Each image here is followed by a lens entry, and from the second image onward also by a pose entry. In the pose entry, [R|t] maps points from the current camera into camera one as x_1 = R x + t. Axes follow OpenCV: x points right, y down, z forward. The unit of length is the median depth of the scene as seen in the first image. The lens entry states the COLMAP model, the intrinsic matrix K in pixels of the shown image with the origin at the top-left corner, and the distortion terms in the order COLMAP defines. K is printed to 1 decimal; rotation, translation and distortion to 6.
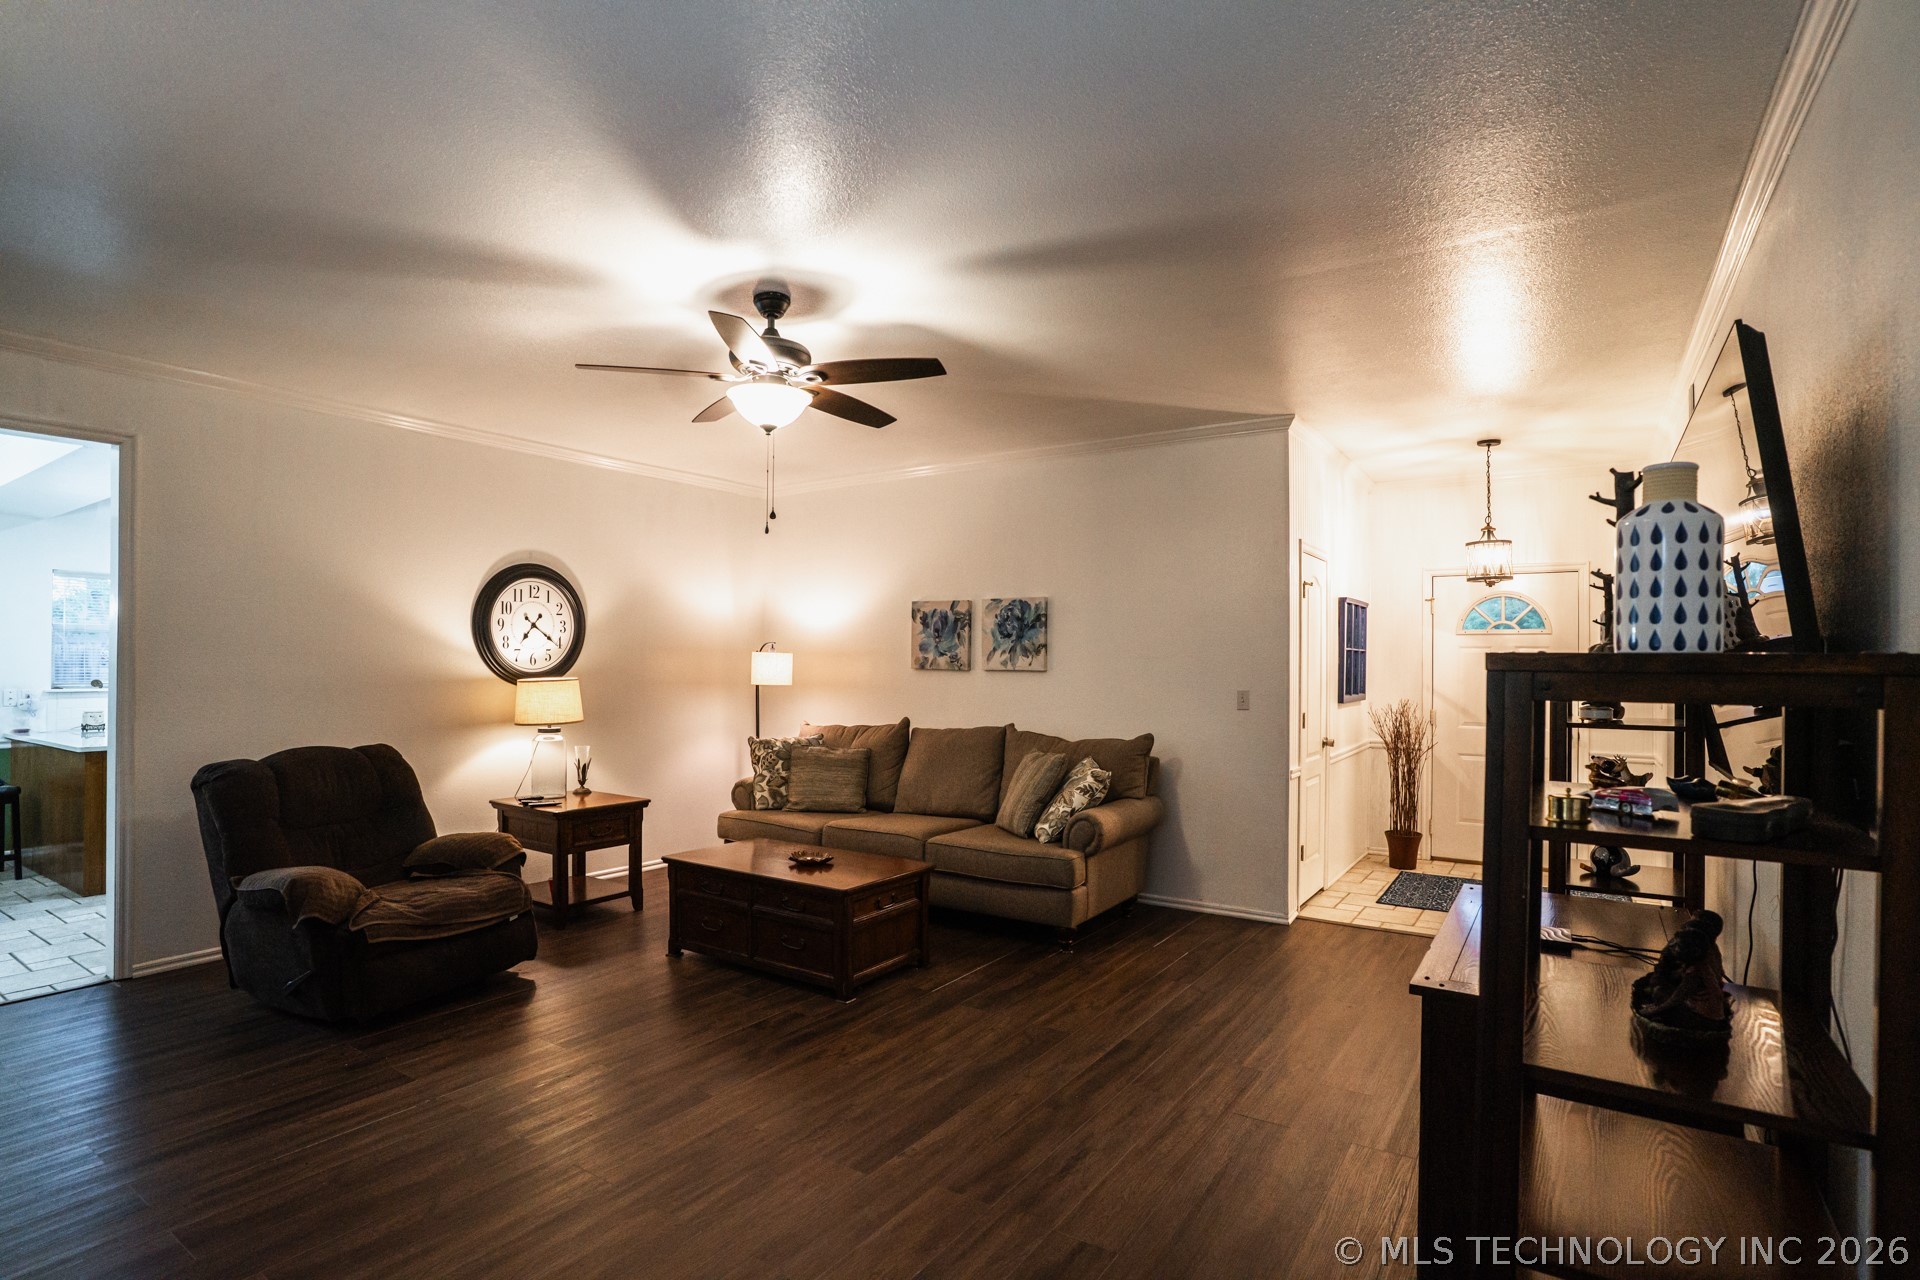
lens RADIAL K [[944.2, 0, 956.2], [0, 944.2, 648.0], [0, 0, 1]] dist [-0.061775, 0.026203]
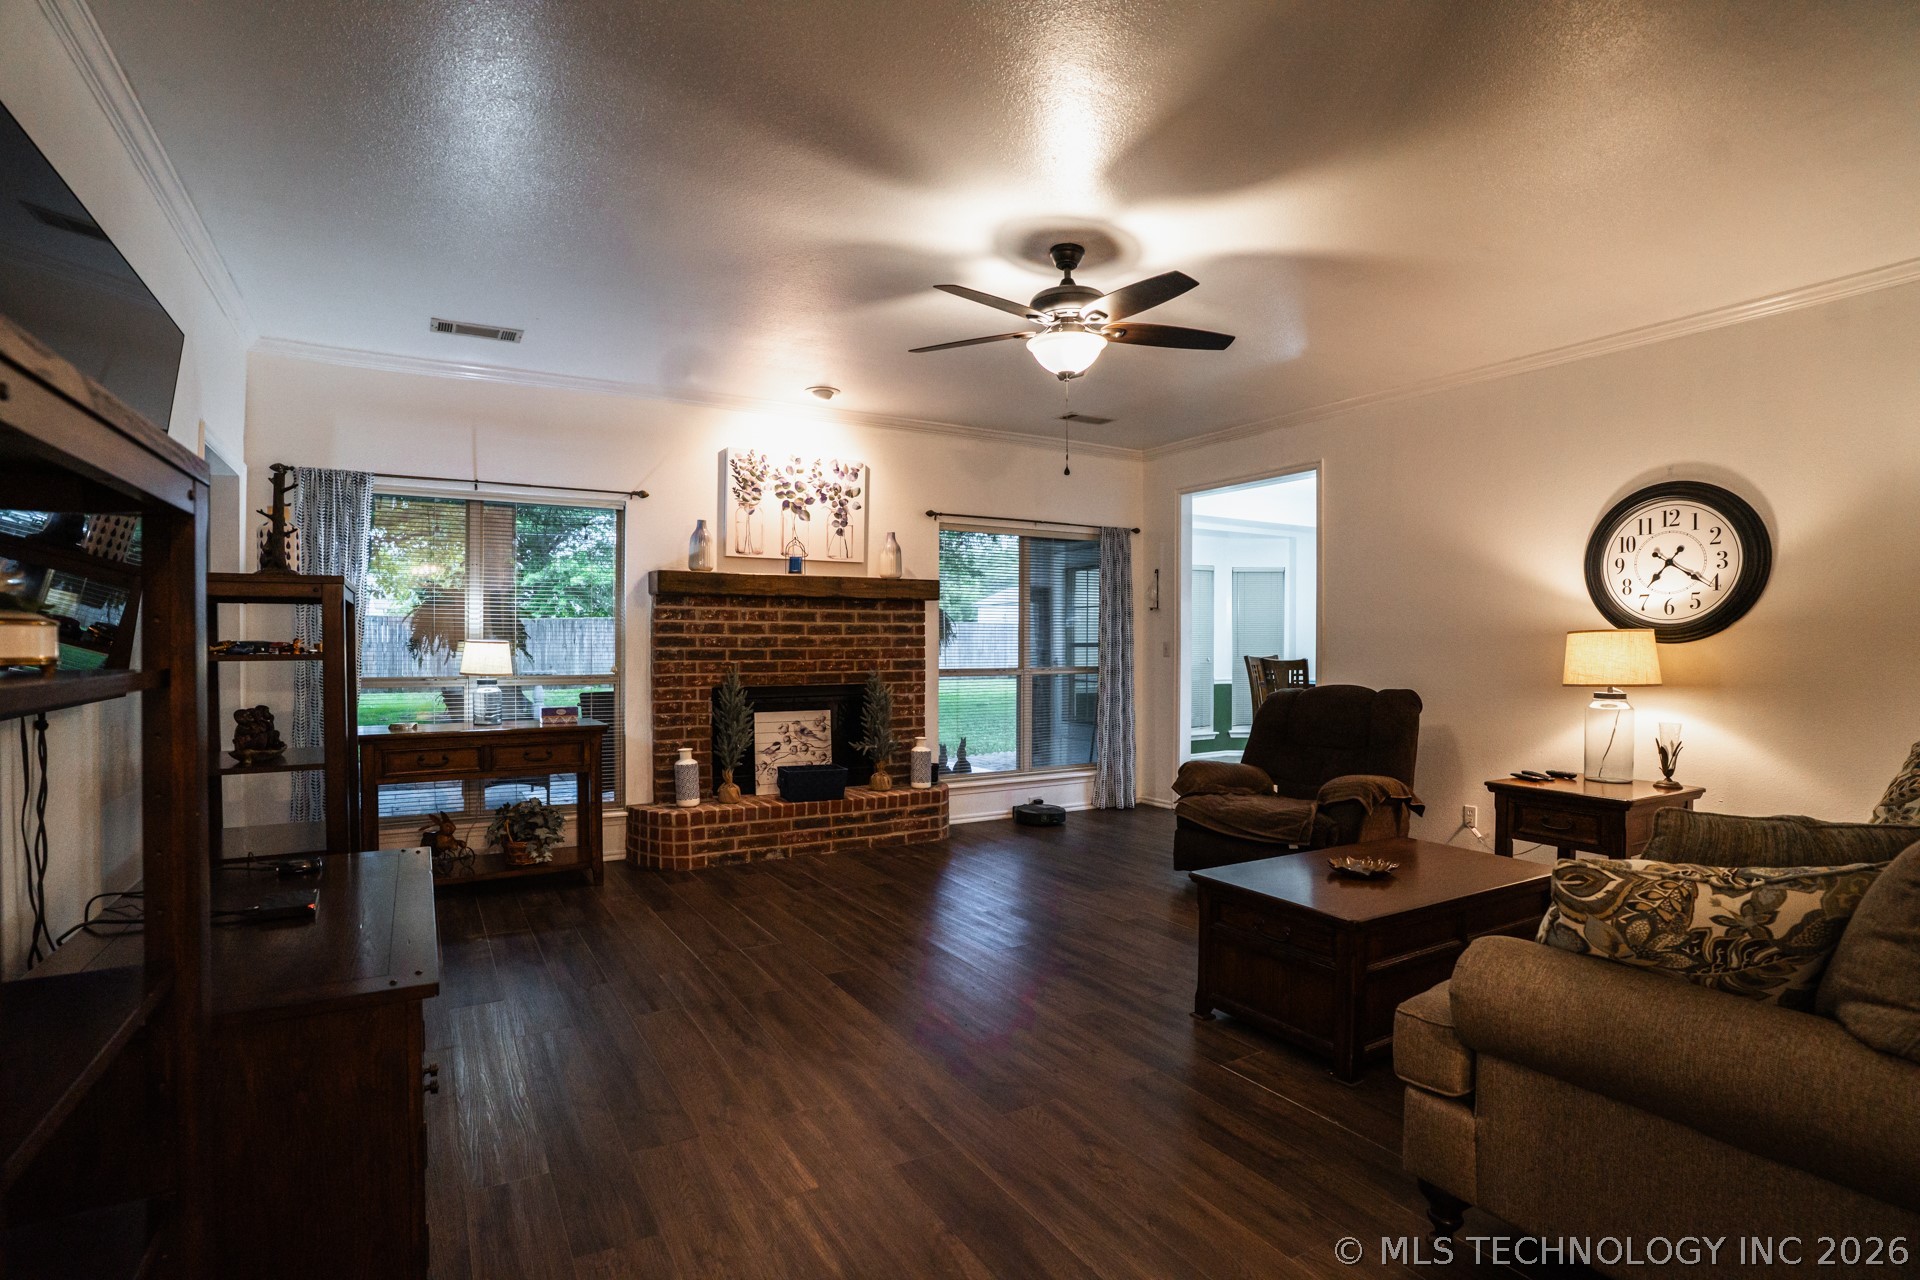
lens RADIAL K [[944.2, 0, 956.2], [0, 944.2, 648.0], [0, 0, 1]] dist [-0.061775, 0.026203]
pose [[-0.426173, 0.004837, -0.904629, 1.001997], [0.012152, 0.999926, -0.000378, 0.082032], [0.904560, -0.011155, -0.426200, 1.658781]]
